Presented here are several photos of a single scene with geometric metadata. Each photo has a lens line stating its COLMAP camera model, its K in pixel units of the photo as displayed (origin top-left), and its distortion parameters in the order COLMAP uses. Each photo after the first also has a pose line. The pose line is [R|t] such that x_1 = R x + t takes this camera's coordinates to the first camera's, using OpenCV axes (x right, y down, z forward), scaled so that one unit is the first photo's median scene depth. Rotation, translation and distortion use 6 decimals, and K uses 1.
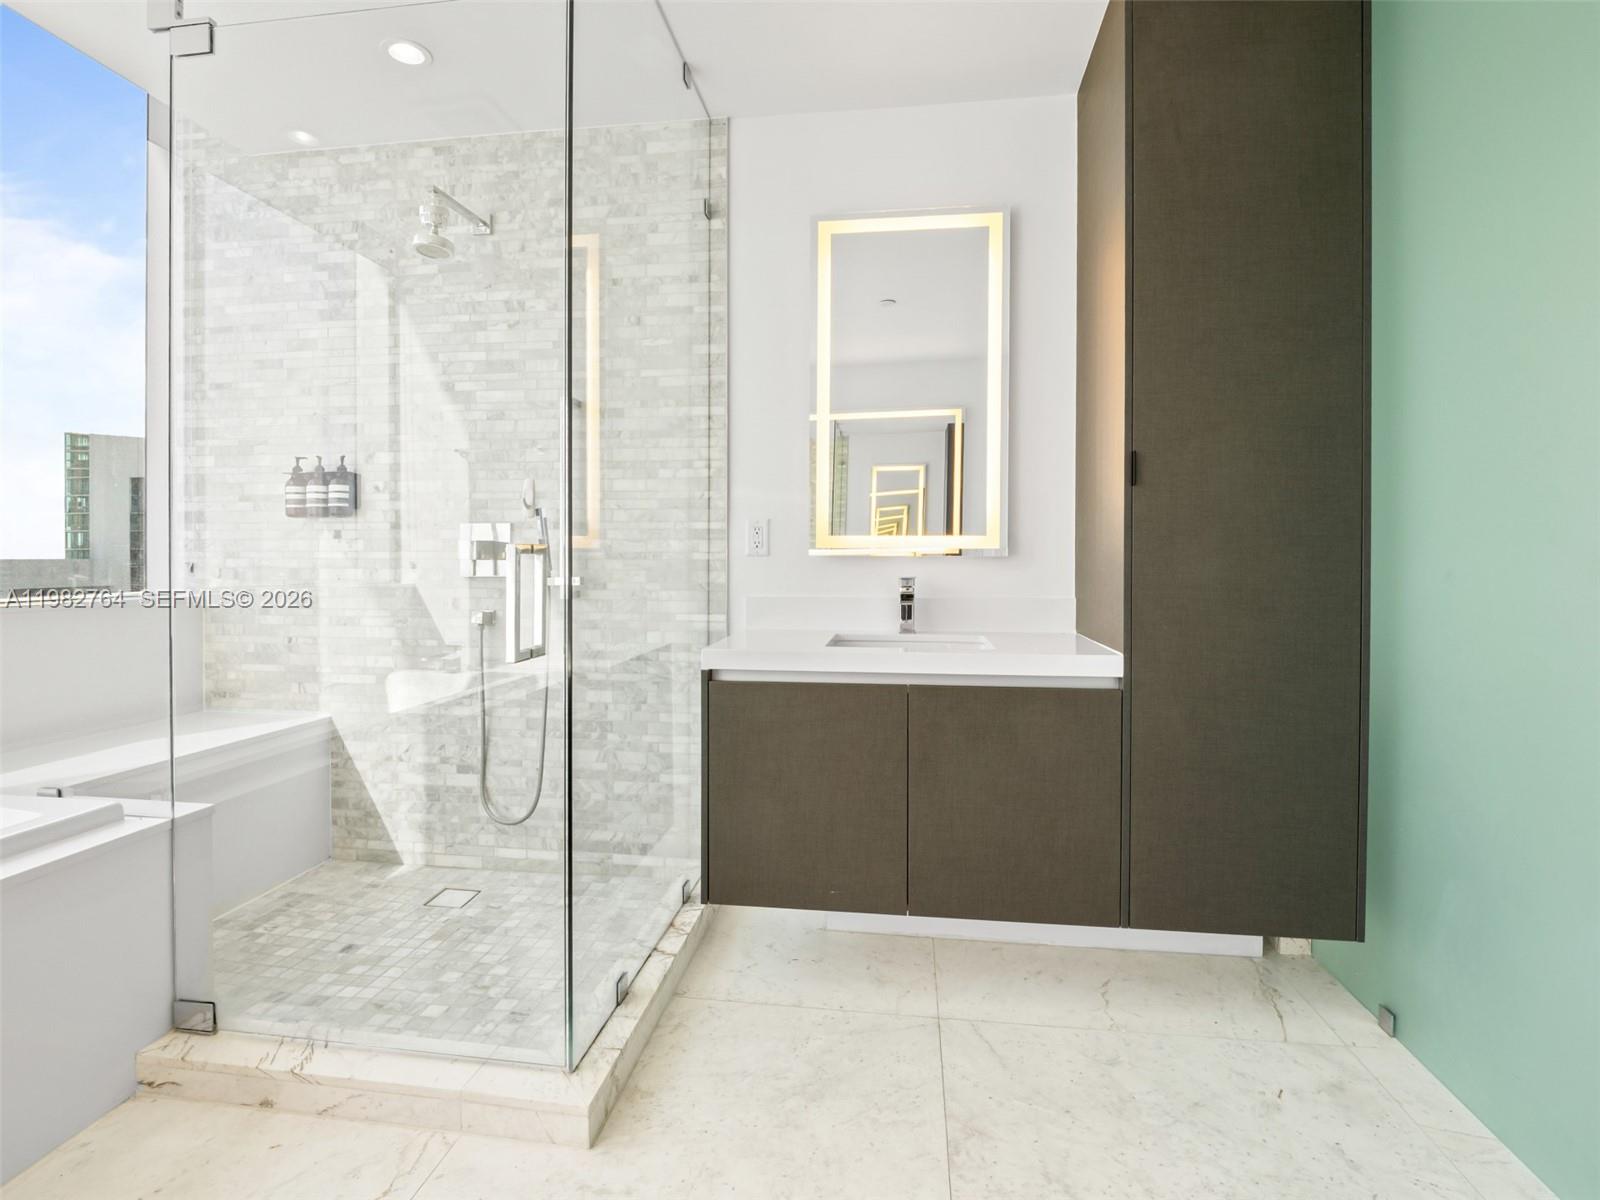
lens RADIAL K [[794.6, 0, 806.0], [0, 794.6, 565.2], [0, 0, 1]] dist [-0.004906, -0.006872]
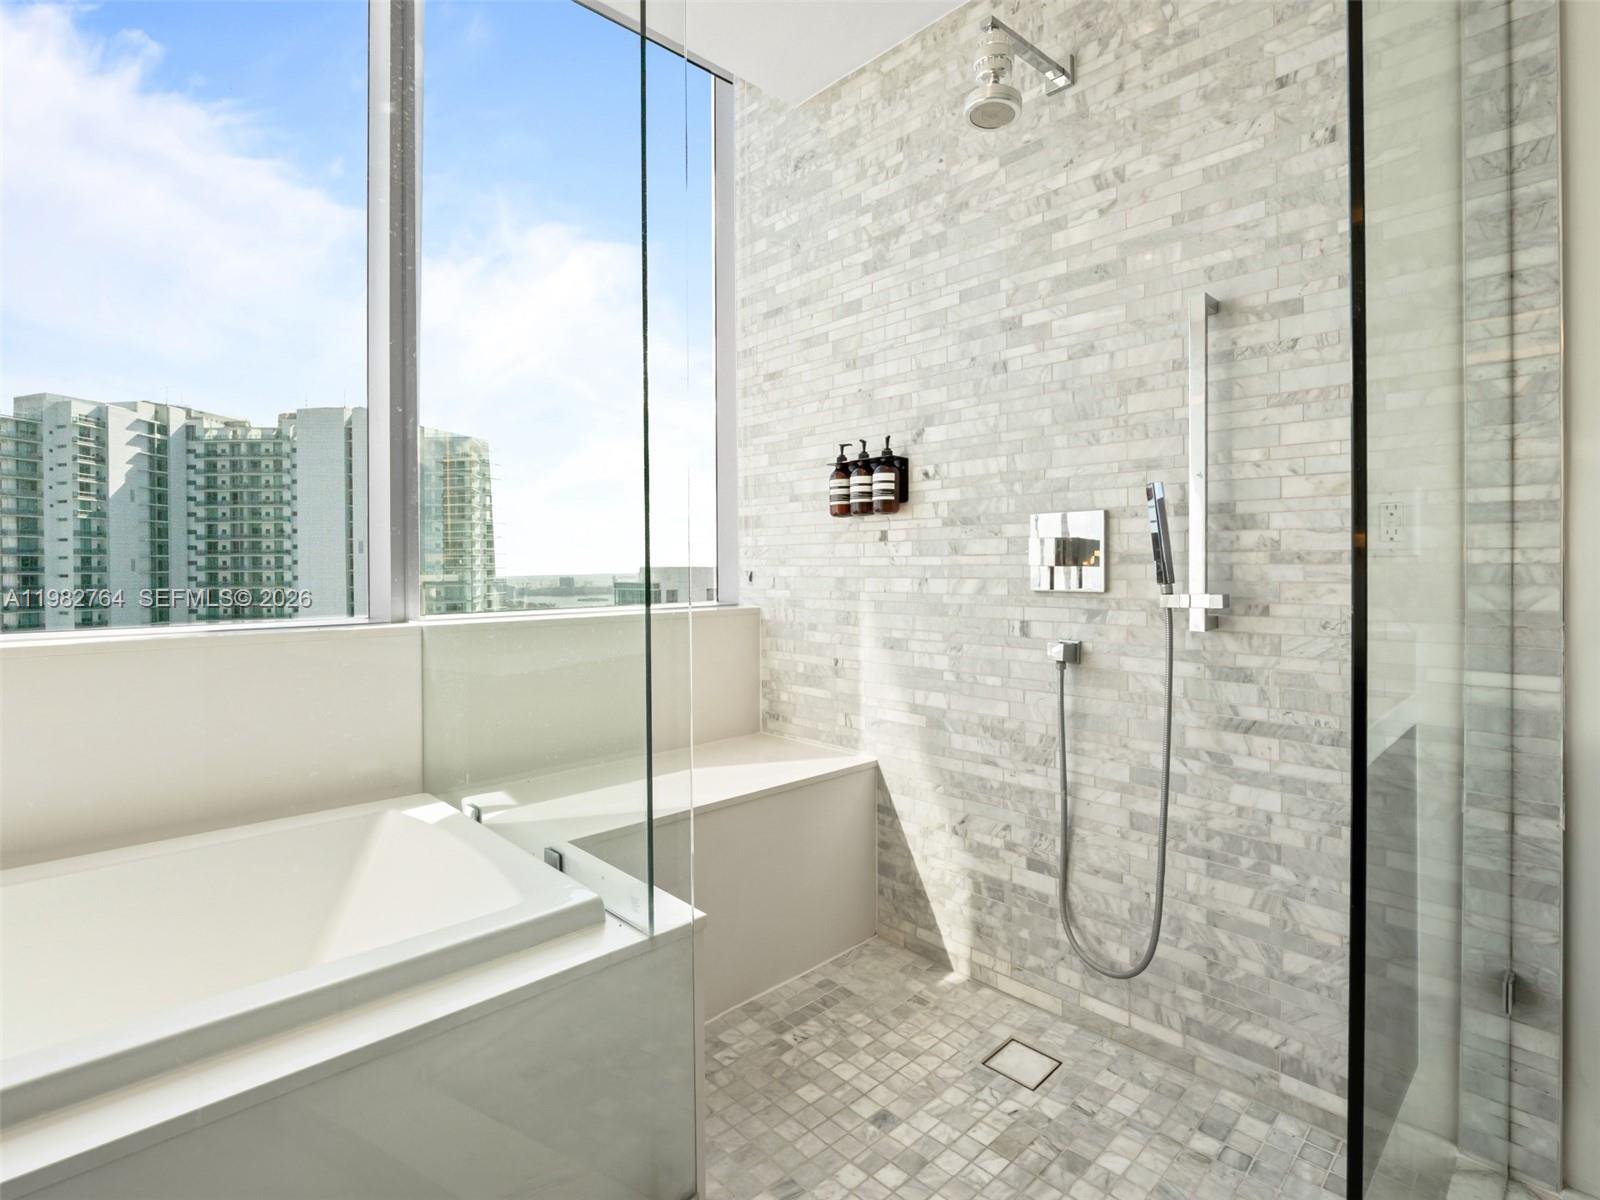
lens RADIAL K [[794.6, 0, 805.8], [0, 794.6, 570.1], [0, 0, 1]] dist [-0.004906, -0.006872]
pose [[0.782440, -0.003084, -0.622718, -0.160021], [0.002803, 0.999995, -0.001431, -0.003181], [0.622720, -0.000626, 0.782445, 0.339625]]
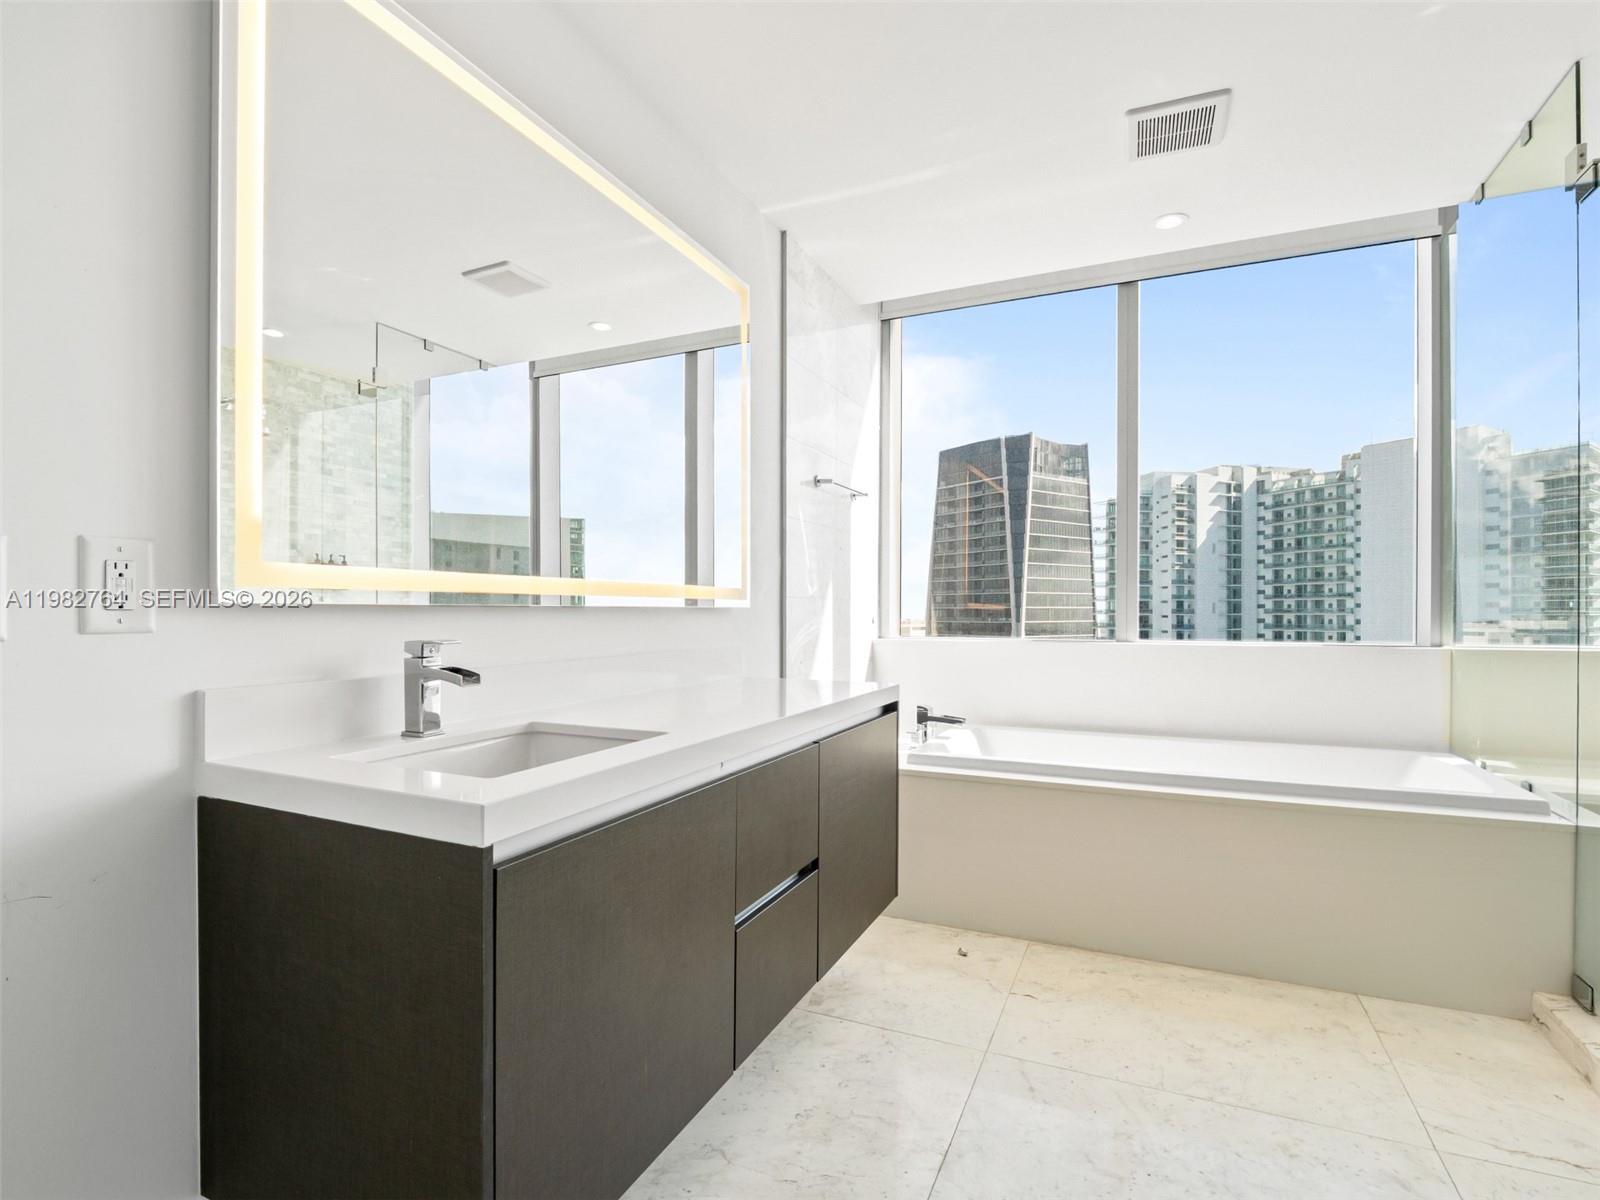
lens RADIAL K [[794.6, 0, 799.0], [0, 794.6, 615.2], [0, 0, 1]] dist [-0.004906, -0.006872]
pose [[-0.284794, 0.002286, -0.958586, 0.453363], [-0.008286, 0.999954, 0.004846, -0.000650], [0.958553, 0.009323, -0.284762, 0.116832]]
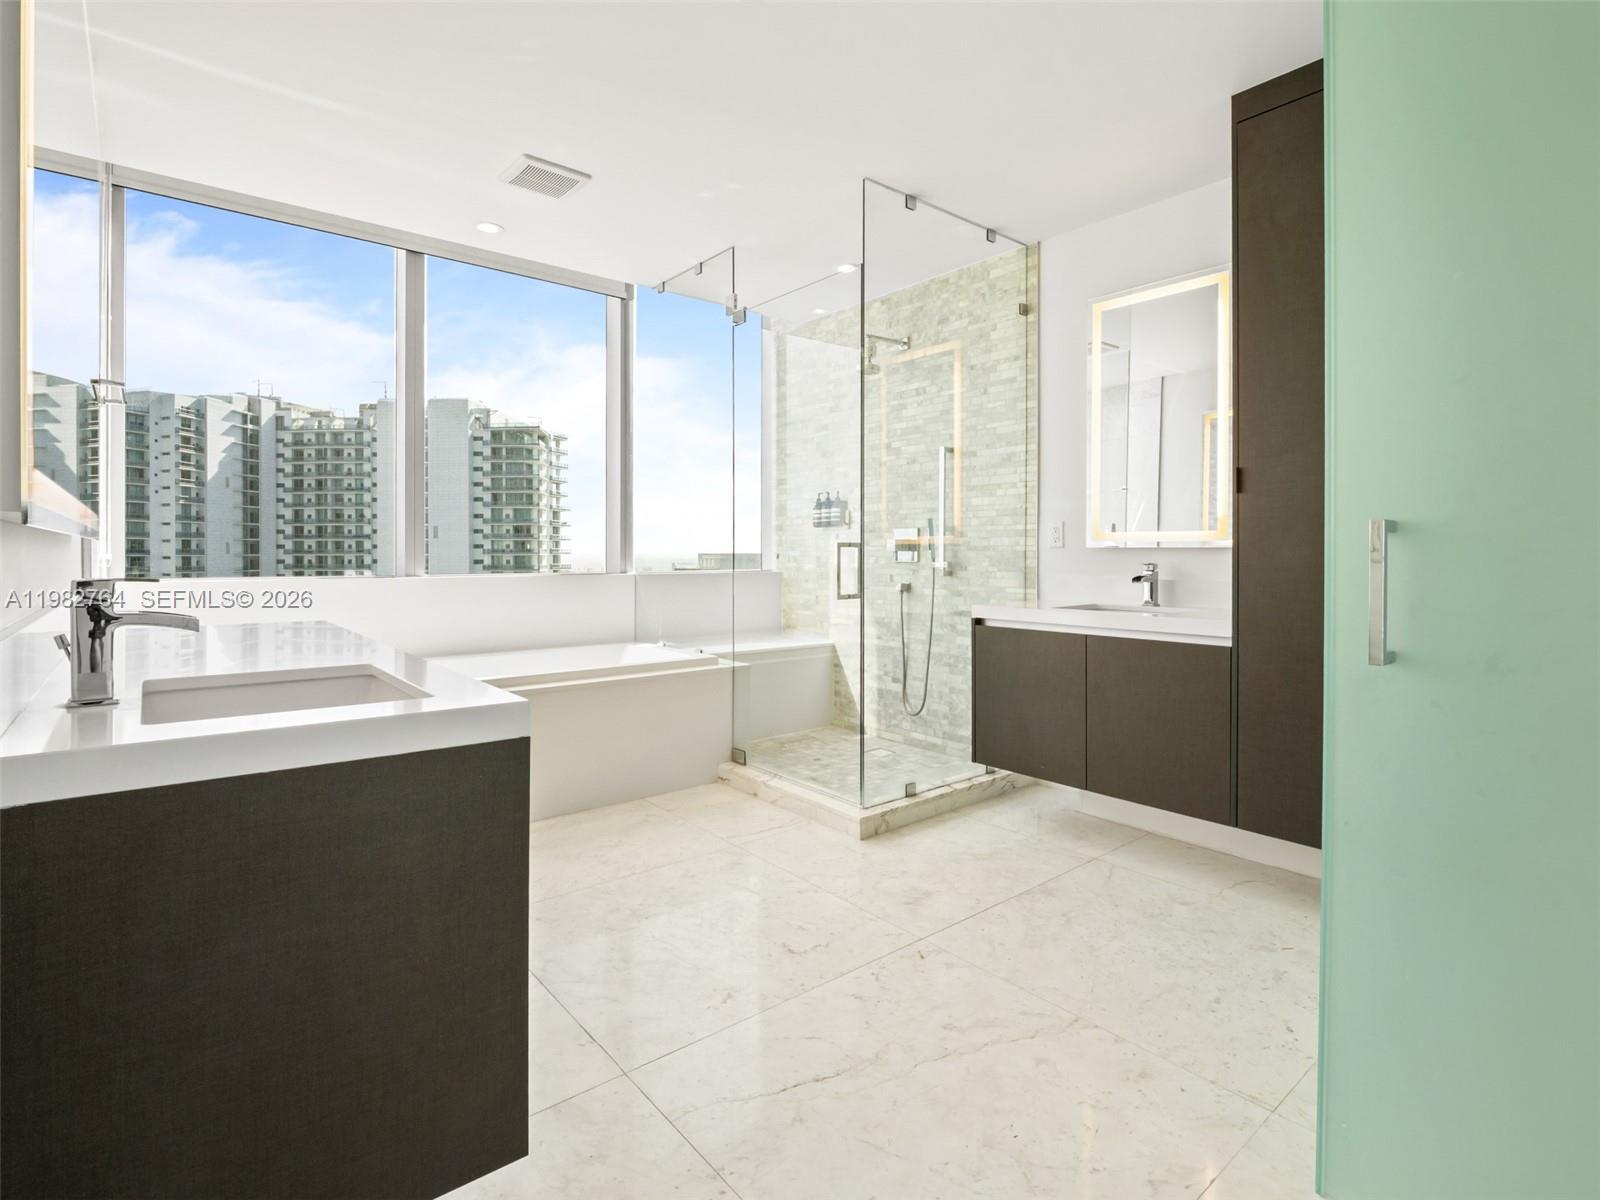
lens RADIAL K [[794.6, 0, 808.6], [0, 794.6, 560.5], [0, 0, 1]] dist [-0.004906, -0.006872]
pose [[0.737441, 0.005402, -0.675390, 0.557207], [-0.004867, 0.999985, 0.002683, 0.008930], [0.675394, 0.001308, 0.737456, -0.329913]]
